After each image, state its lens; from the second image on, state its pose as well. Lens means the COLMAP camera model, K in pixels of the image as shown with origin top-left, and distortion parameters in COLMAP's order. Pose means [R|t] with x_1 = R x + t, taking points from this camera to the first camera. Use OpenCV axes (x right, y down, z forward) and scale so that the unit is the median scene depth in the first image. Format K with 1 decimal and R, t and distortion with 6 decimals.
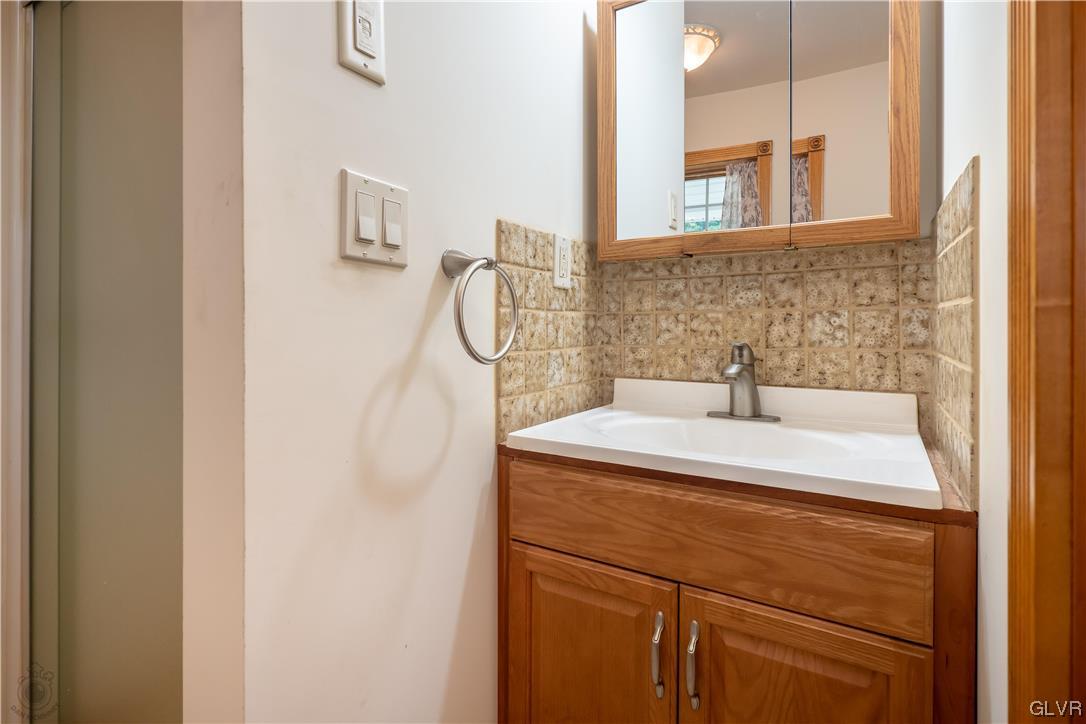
lens RADIAL K [[531.0, 0, 525.6], [0, 531.0, 330.3], [0, 0, 1]] dist [0.000260, -0.000180]
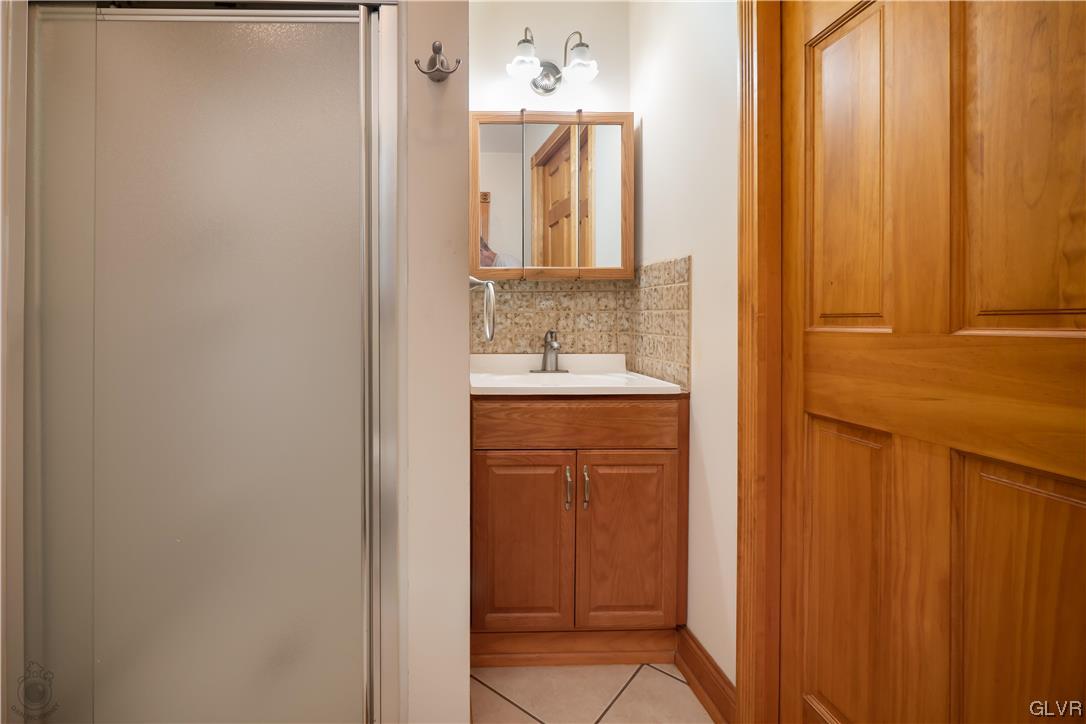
lens RADIAL K [[470.8, 0, 461.7], [0, 470.8, 324.0], [0, 0, 1]] dist [0.003761, 0.000171]
pose [[0.840325, -0.004281, 0.542066, -0.718422], [0.003977, 0.999991, 0.001732, -0.000865], [-0.542068, 0.000700, 0.840334, -0.178026]]
